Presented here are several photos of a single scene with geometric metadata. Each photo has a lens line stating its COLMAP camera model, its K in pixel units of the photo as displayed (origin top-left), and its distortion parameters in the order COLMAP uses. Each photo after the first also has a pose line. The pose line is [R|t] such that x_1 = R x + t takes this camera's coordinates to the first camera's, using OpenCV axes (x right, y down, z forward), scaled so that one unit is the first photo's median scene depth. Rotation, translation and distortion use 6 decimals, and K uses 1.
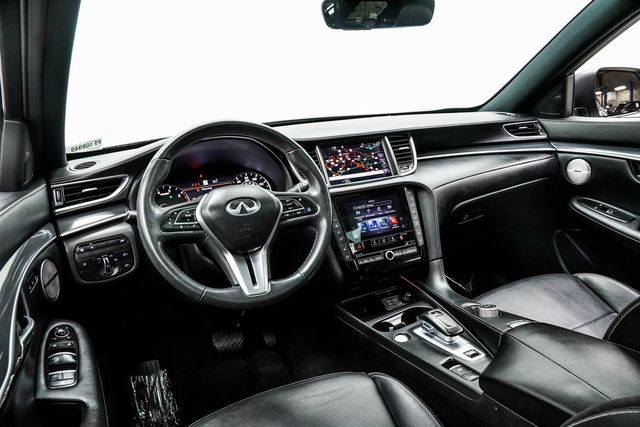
lens RADIAL K [[482.4, 0, 320.0], [0, 482.4, 213.5], [0, 0, 1]] dist [-0.139923, 0.106246]
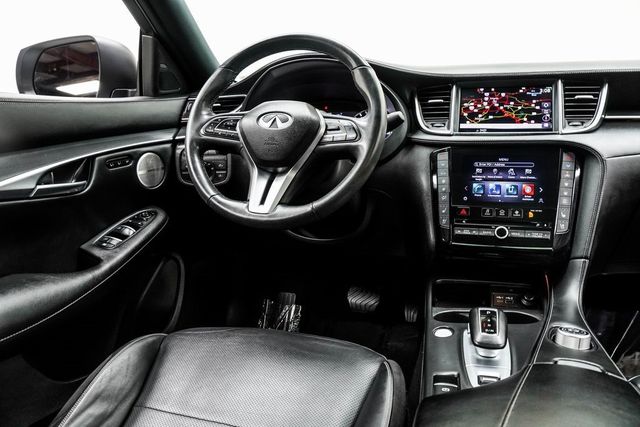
lens RADIAL K [[482.4, 0, 320.0], [0, 482.4, 213.5], [0, 0, 1]] dist [-0.139923, 0.106246]
pose [[0.737867, 0.195498, -0.646013, 0.387147], [-0.187449, 0.978836, 0.082117, 0.049657], [0.648394, 0.060503, 0.758897, 0.264001]]
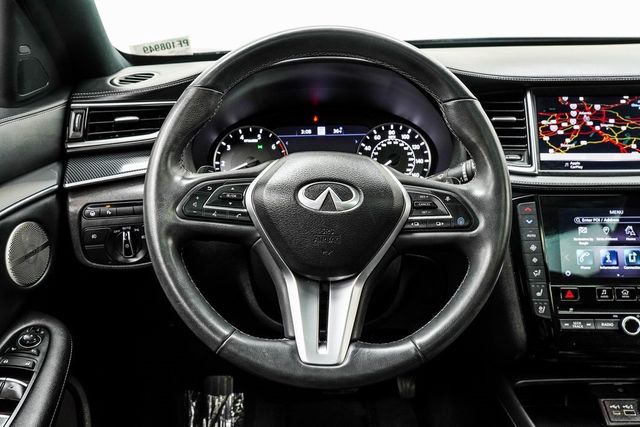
lens RADIAL K [[634.8, 0, 320.0], [0, 634.8, 213.5], [0, 0, 1]] dist [-0.040127, 0.201347]
pose [[0.912290, 0.190512, -0.362535, 0.063976], [-0.155915, 0.980119, 0.122705, -0.058221], [0.378704, -0.055418, 0.923857, 0.250895]]
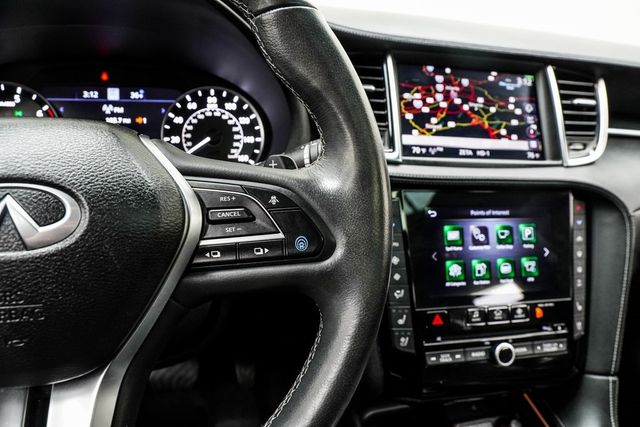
lens RADIAL K [[482.4, 0, 320.0], [0, 482.4, 213.5], [0, 0, 1]] dist [-0.139923, 0.106246]
pose [[0.971344, 0.211745, -0.107955, 0.008362], [-0.194943, 0.969616, 0.147790, -0.056857], [0.135969, -0.122509, 0.983109, 0.576545]]
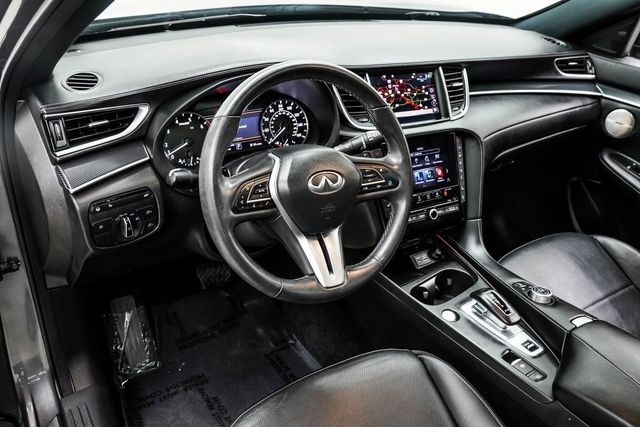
lens RADIAL K [[542.2, 0, 320.0], [0, 542.2, 213.5], [0, 0, 1]] dist [-0.058750, 0.019572]
pose [[0.976889, 0.073641, 0.200661, -0.254261], [-0.126799, 0.955410, 0.266672, -0.150577], [-0.172075, -0.285952, 0.942667, 0.084602]]
